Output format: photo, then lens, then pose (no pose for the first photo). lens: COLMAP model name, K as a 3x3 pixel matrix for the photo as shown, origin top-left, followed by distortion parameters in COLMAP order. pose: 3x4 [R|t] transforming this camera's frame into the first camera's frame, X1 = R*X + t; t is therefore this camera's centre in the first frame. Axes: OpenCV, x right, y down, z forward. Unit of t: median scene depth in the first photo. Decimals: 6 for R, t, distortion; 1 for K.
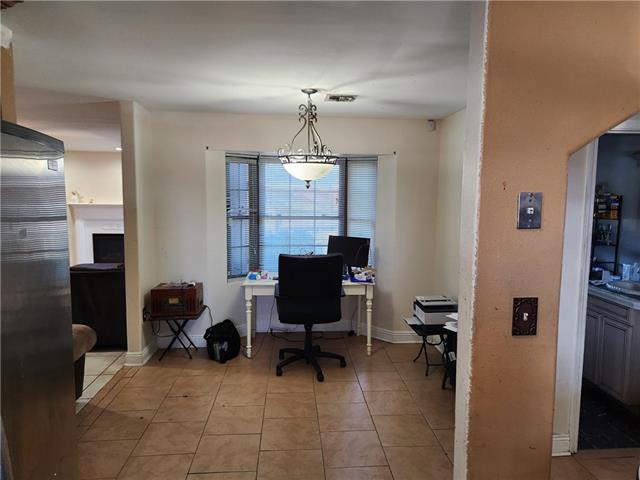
lens RADIAL K [[425.1, 0, 323.7], [0, 425.1, 240.4], [0, 0, 1]] dist [0.067485, -0.051415]
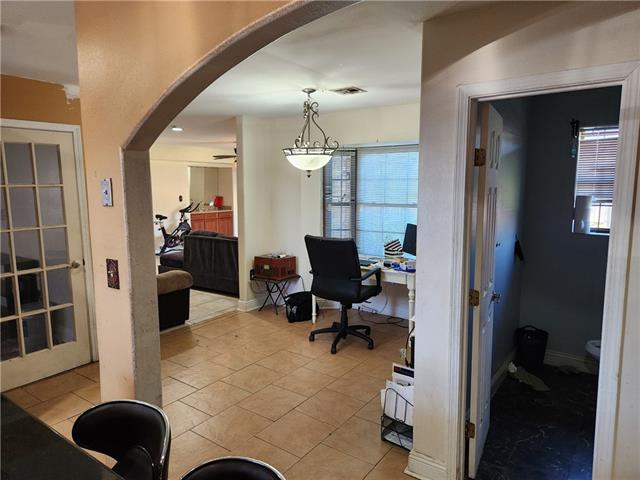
lens RADIAL K [[425.1, 0, 335.2], [0, 425.1, 239.0], [0, 0, 1]] dist [0.067485, -0.051415]
pose [[0.777473, 0.075456, -0.624373, 0.607892], [-0.063417, 0.997122, 0.041536, -0.008641], [0.625711, 0.007302, 0.780021, 0.136454]]
